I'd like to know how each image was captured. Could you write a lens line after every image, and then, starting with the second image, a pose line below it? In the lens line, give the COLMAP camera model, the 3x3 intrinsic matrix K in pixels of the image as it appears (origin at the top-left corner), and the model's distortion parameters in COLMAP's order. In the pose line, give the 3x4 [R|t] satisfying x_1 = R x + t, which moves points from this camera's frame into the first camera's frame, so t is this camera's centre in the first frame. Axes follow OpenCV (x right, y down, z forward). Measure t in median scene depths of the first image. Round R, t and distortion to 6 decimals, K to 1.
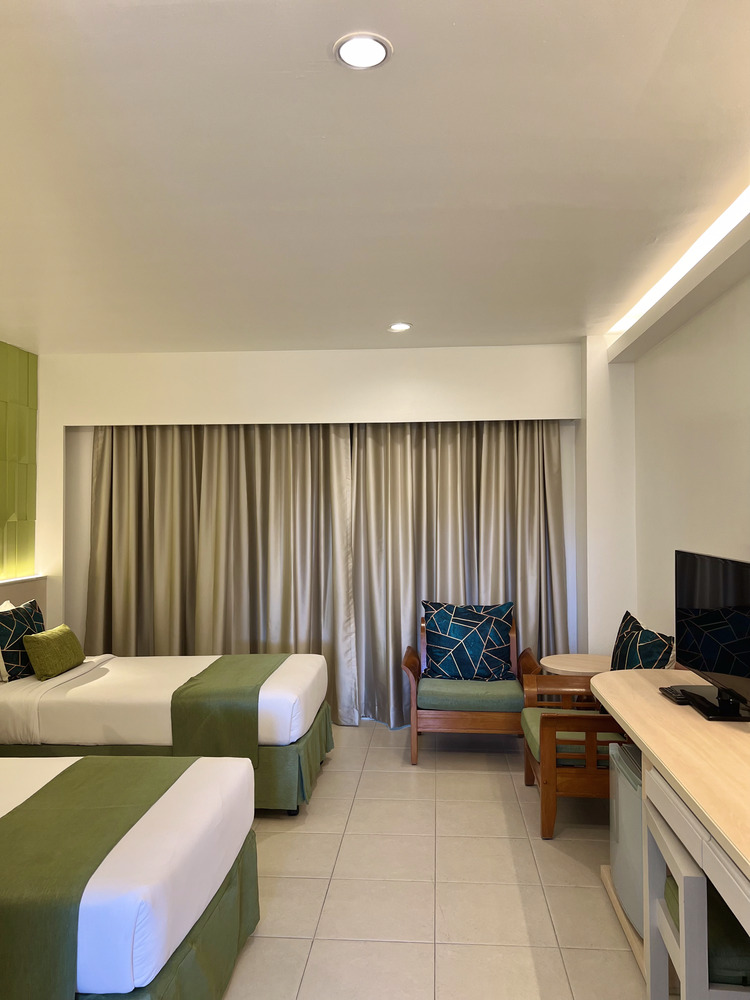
lens RADIAL K [[753.6, 0, 375.0], [0, 753.6, 500.0], [0, 0, 1]] dist [0.081309, -0.058501]
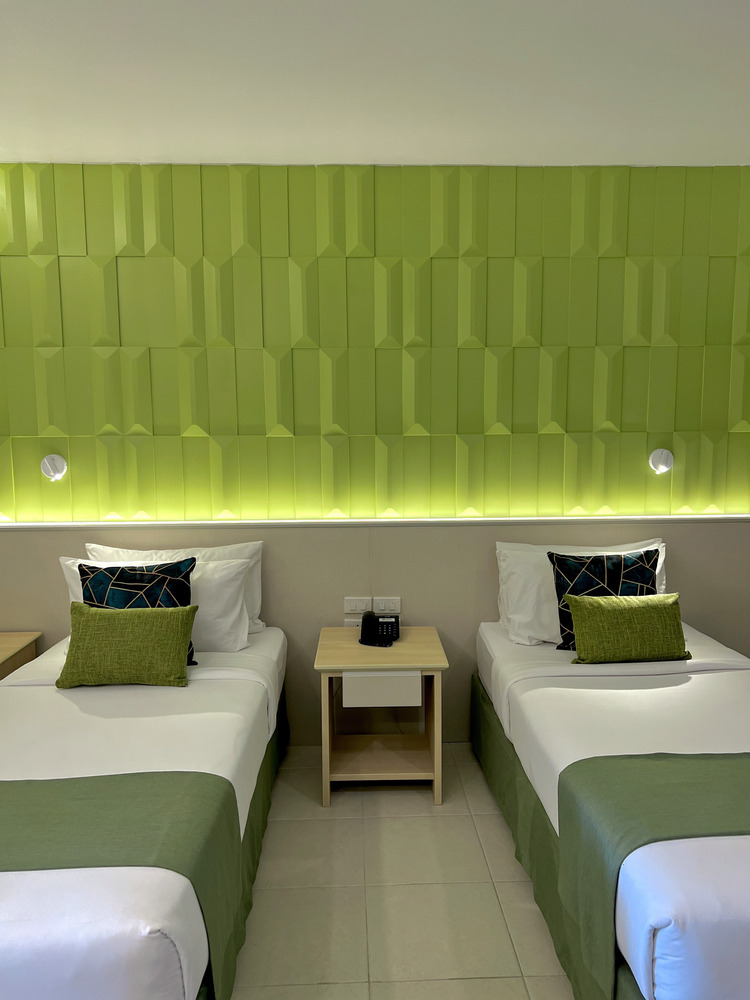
lens RADIAL K [[753.6, 0, 375.0], [0, 753.6, 500.0], [0, 0, 1]] dist [0.081309, -0.058501]
pose [[0.119829, 0.104724, -0.987256, 0.171625], [0.025359, 0.993774, 0.108493, 0.002179], [0.992471, -0.038036, 0.116427, 0.576563]]
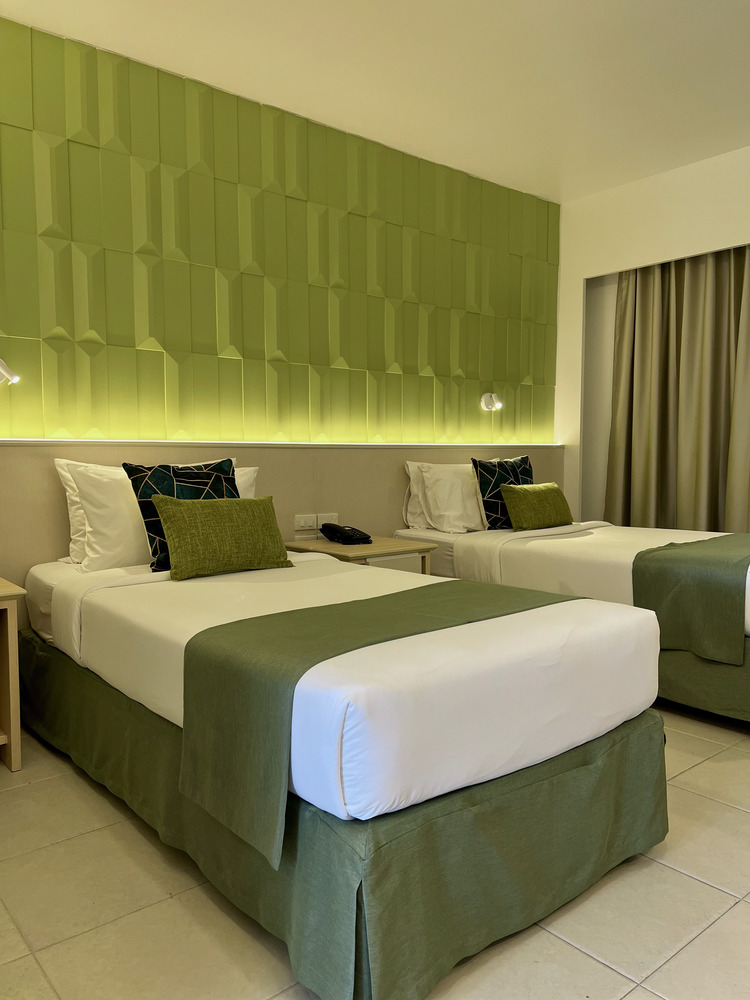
lens RADIAL K [[753.6, 0, 375.0], [0, 753.6, 500.0], [0, 0, 1]] dist [0.081309, -0.058501]
pose [[0.699540, 0.041960, -0.713360, 0.076004], [0.016015, 0.997103, 0.074354, 0.095308], [0.714414, -0.063438, 0.696842, 0.181670]]
